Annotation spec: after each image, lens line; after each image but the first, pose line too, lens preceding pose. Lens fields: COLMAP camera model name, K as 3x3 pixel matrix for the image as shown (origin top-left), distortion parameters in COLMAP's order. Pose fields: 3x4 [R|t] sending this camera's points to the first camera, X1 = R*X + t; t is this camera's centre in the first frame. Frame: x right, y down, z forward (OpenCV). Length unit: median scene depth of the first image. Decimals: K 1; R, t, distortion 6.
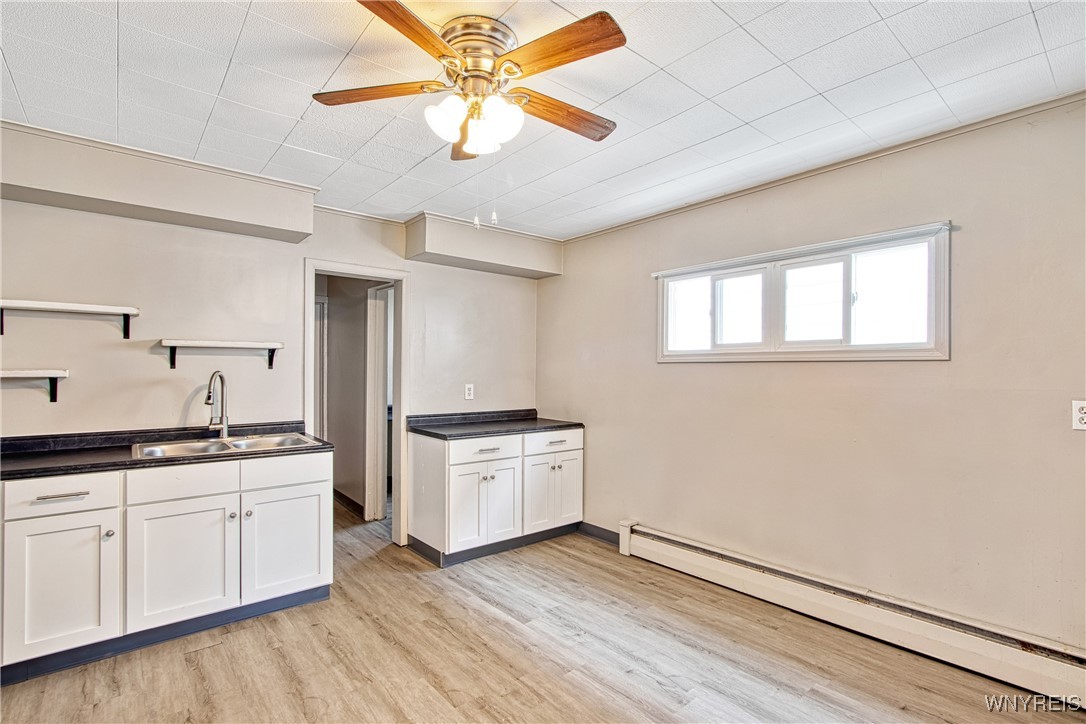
lens RADIAL K [[507.4, 0, 540.3], [0, 507.4, 367.7], [0, 0, 1]] dist [0.003787, 0.000851]
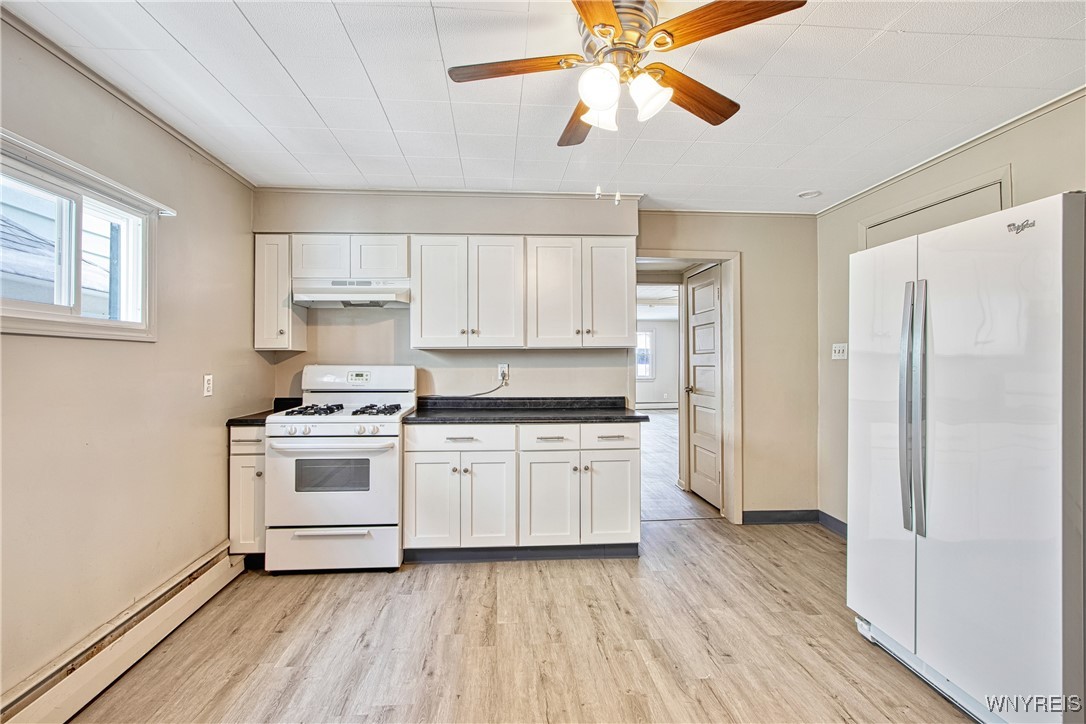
lens RADIAL K [[507.4, 0, 538.9], [0, 507.4, 357.6], [0, 0, 1]] dist [0.003787, 0.000851]
pose [[-0.812160, -0.000791, 0.583434, -0.457484], [-0.004644, 0.999976, -0.005109, 0.019661], [-0.583416, -0.006859, -0.812145, 1.515789]]
